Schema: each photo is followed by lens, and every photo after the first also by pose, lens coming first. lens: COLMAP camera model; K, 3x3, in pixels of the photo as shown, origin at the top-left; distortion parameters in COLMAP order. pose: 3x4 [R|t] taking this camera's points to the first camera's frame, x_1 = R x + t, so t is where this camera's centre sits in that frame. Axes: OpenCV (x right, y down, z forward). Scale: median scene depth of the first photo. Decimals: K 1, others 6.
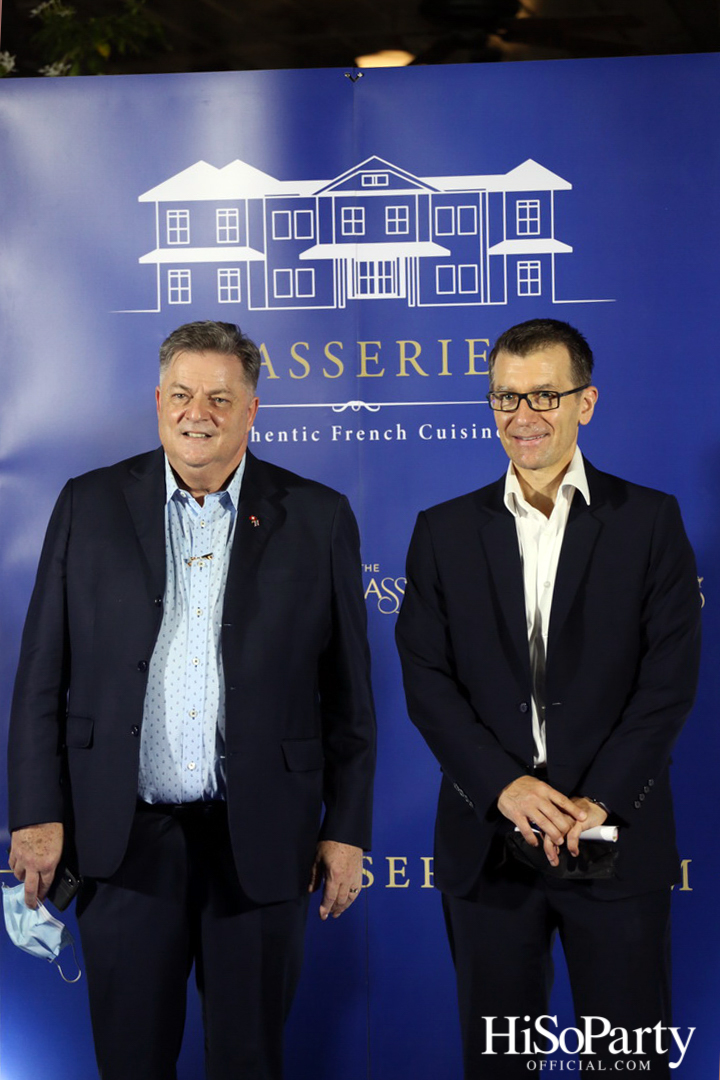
lens RADIAL K [[3865.1, 0, 363.7], [0, 3865.1, 643.3], [0, 0, 1]] dist [0.463887, 0.000000]
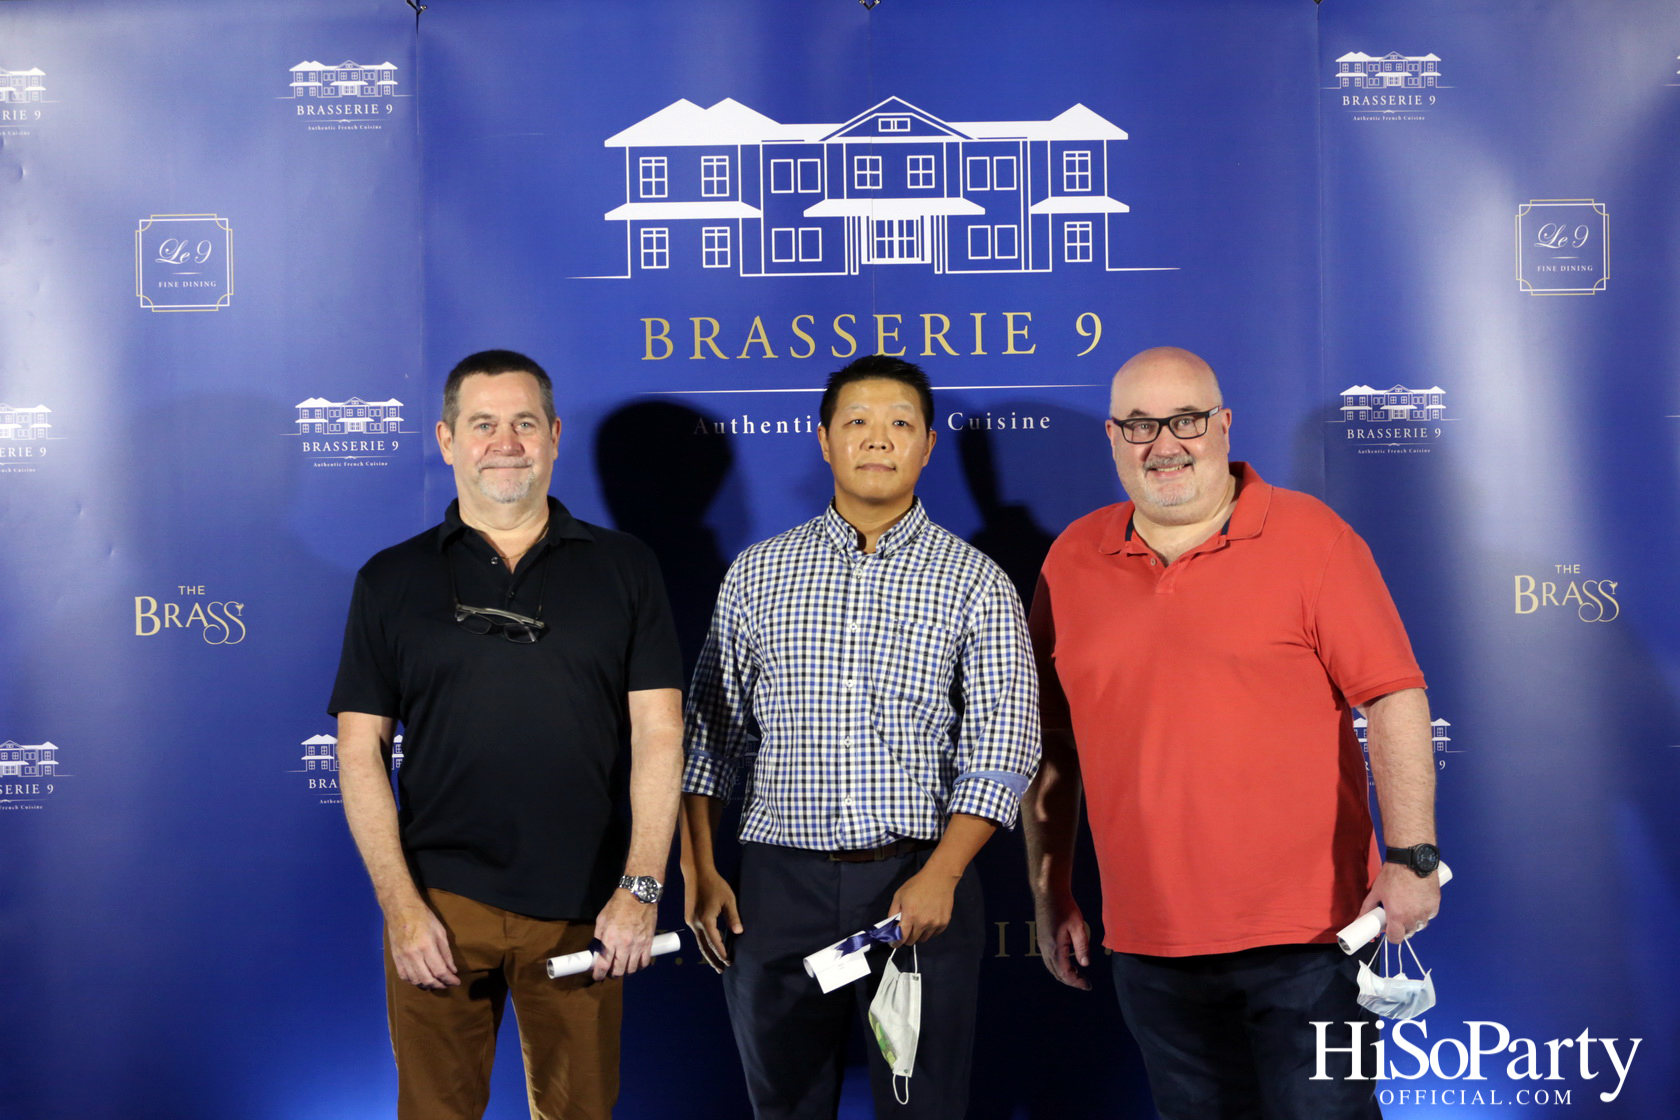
lens RADIAL K [[4457.0, 0, 826.4], [0, 4457.0, 600.2], [0, 0, 1]] dist [0.027359, 0.000000]
pose [[0.970329, -0.010056, 0.241579, -0.245872], [0.014196, 0.999781, -0.015404, -0.001229], [-0.241371, 0.018376, 0.970259, 0.066829]]
